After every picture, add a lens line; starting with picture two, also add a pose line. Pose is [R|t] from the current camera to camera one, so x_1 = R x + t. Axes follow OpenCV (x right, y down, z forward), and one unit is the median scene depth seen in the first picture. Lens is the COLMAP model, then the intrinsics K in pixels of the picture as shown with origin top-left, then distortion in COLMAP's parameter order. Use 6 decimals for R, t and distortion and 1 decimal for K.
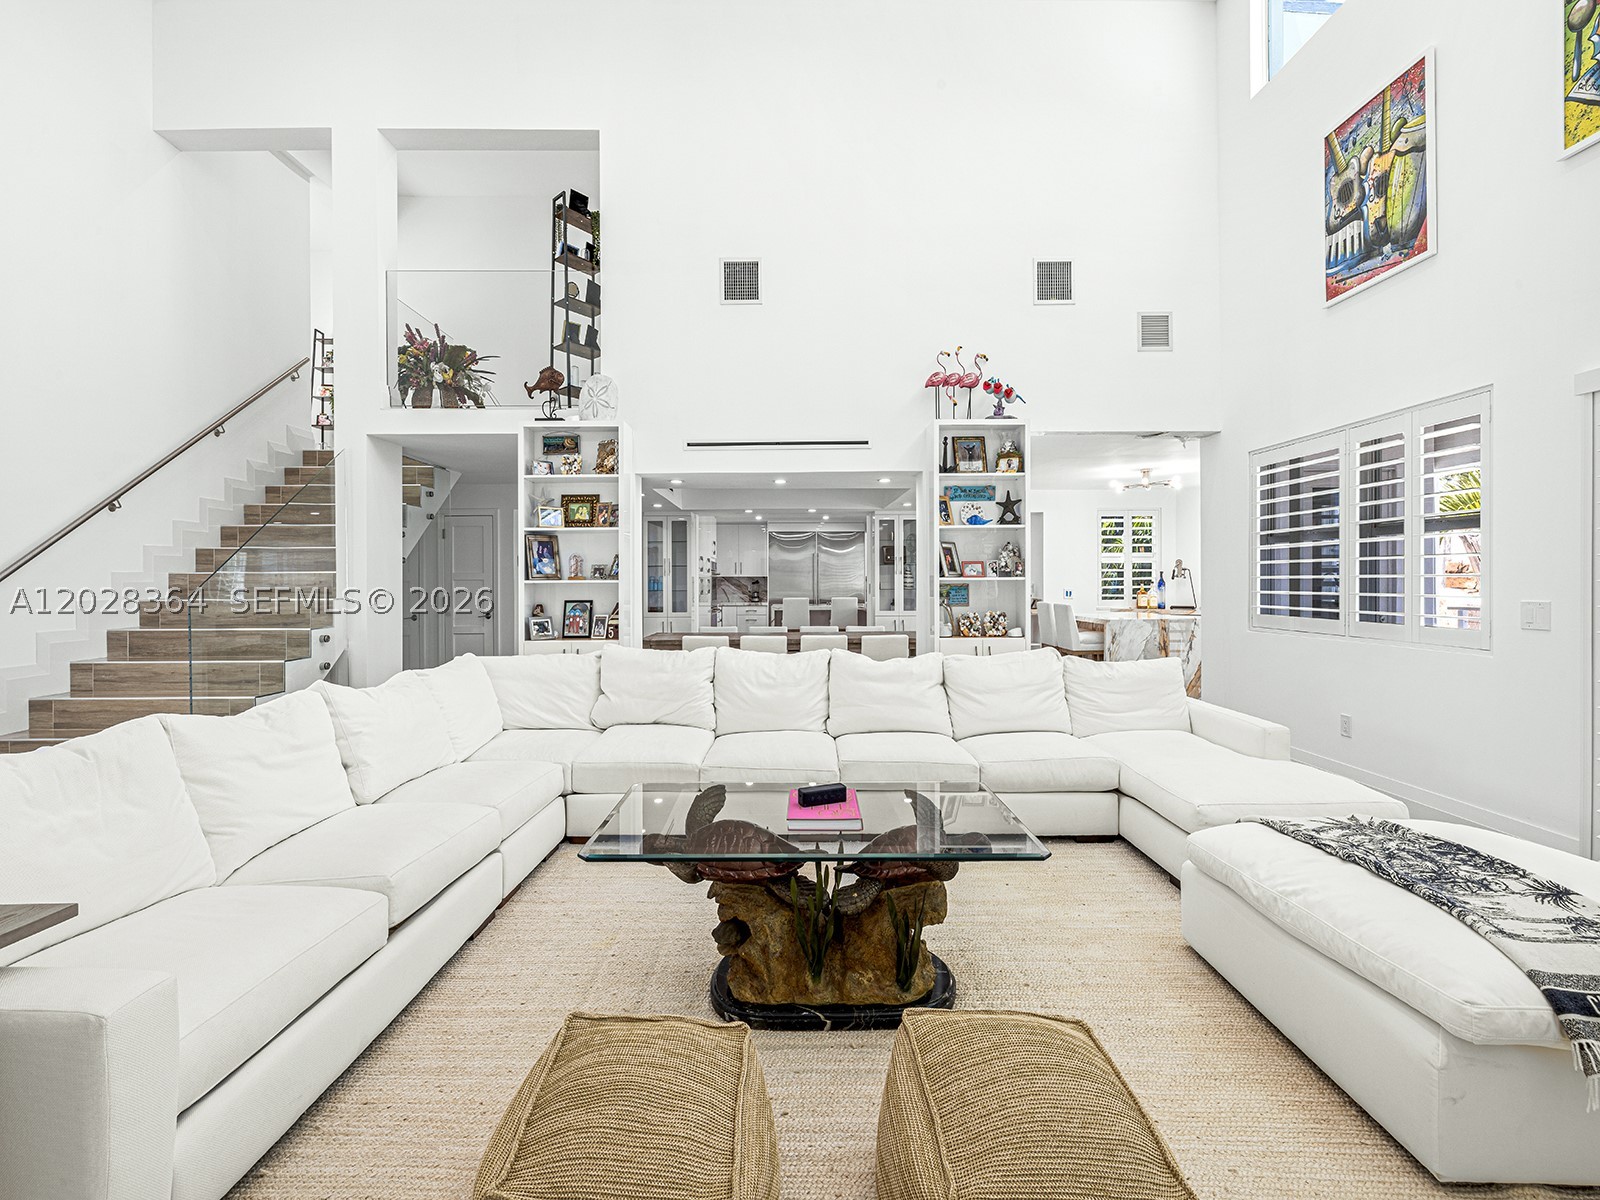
lens RADIAL K [[676.0, 0, 797.6], [0, 676.0, 587.1], [0, 0, 1]] dist [-0.000688, 0.000015]
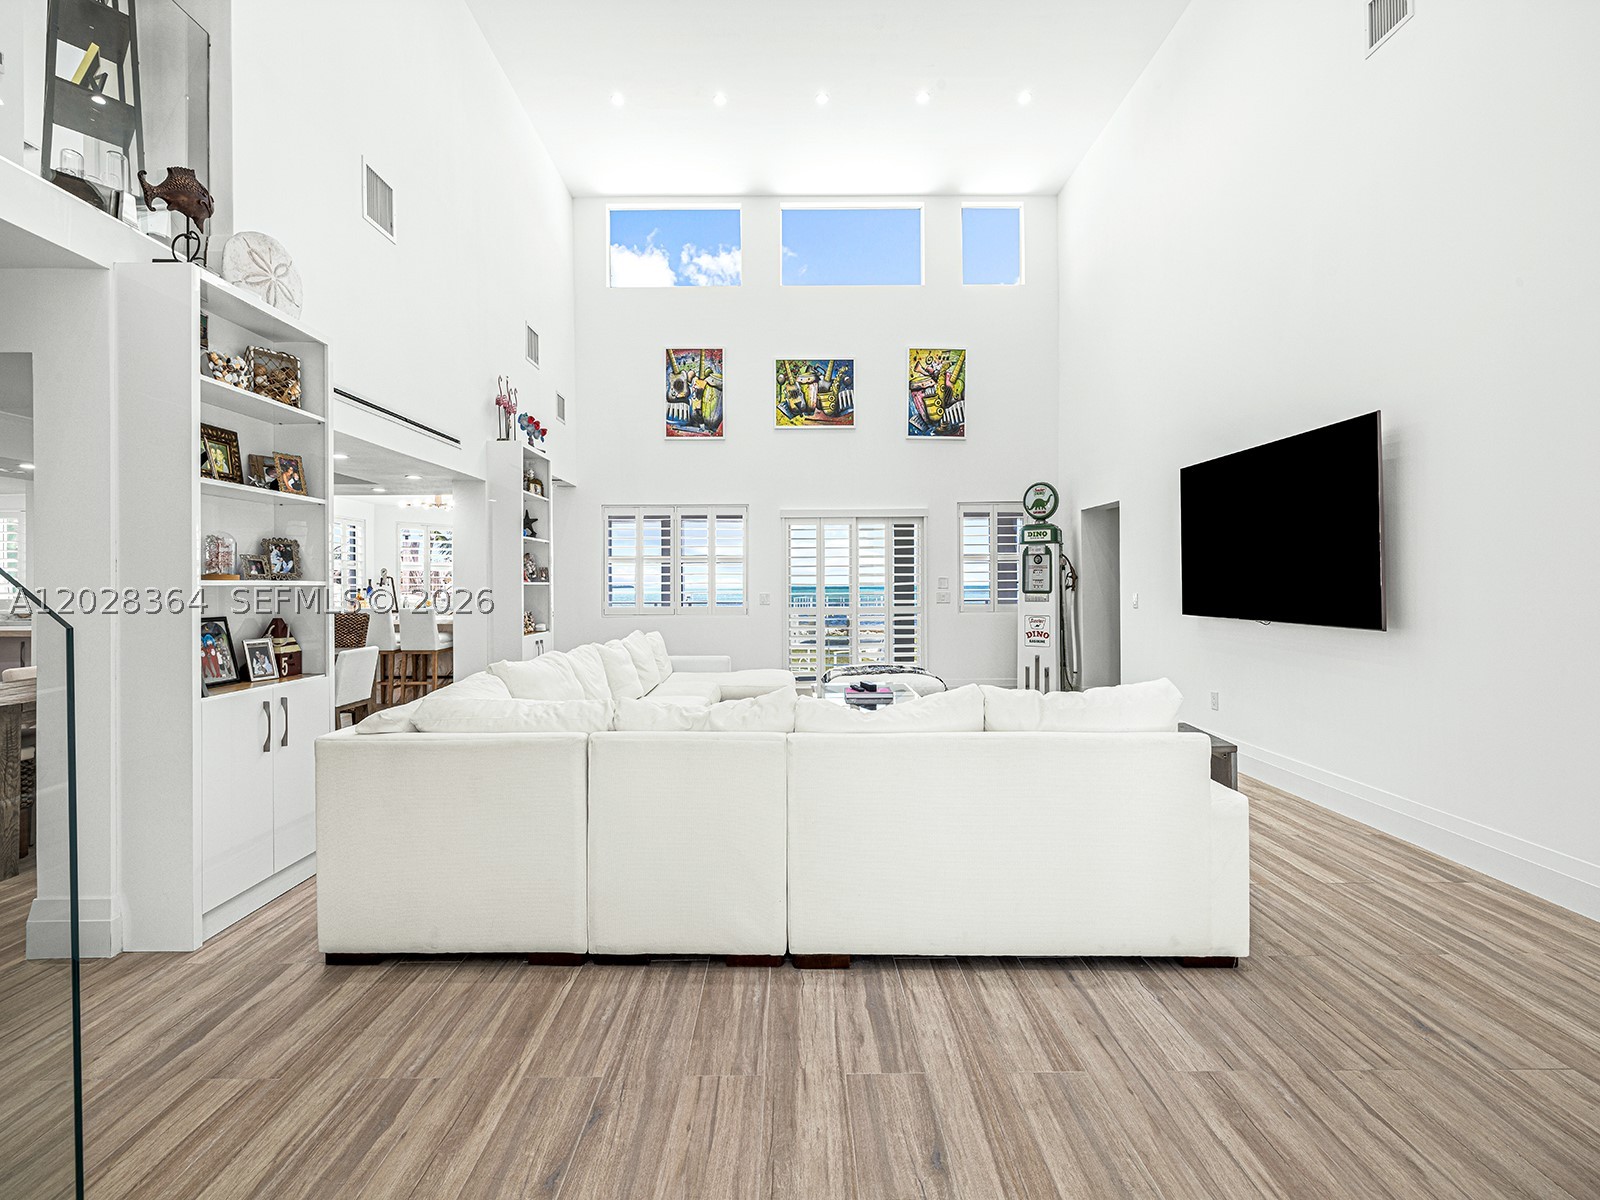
lens RADIAL K [[676.0, 0, 788.8], [0, 676.0, 587.1], [0, 0, 1]] dist [-0.000688, 0.000015]
pose [[0.004102, 0.003209, 0.999986, -0.888738], [0.013445, 0.999904, -0.003264, 0.003358], [-0.999901, 0.013458, 0.004059, 0.541381]]
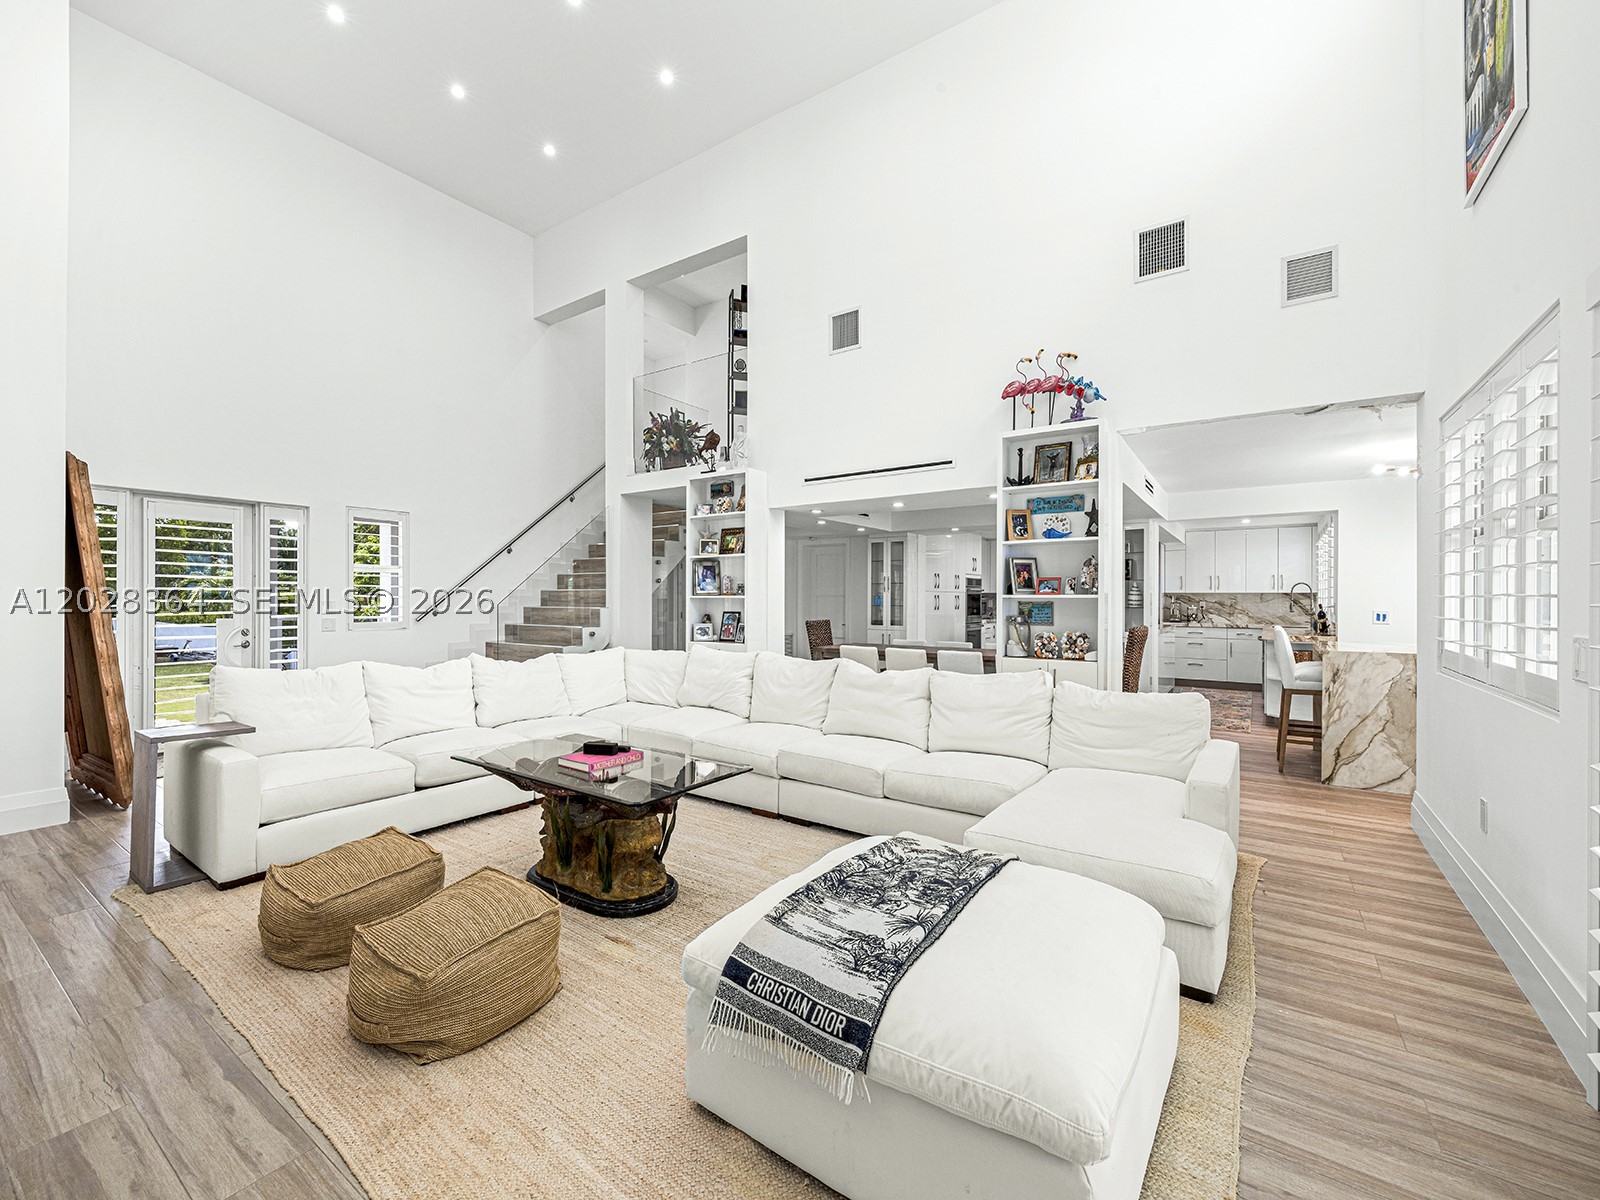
lens RADIAL K [[676.0, 0, 794.0], [0, 676.0, 602.1], [0, 0, 1]] dist [-0.000688, 0.000015]
pose [[0.816812, 0.010766, -0.576803, 0.514133], [-0.011278, 0.999933, 0.002692, -0.002894], [0.576793, 0.004306, 0.816879, 0.033975]]
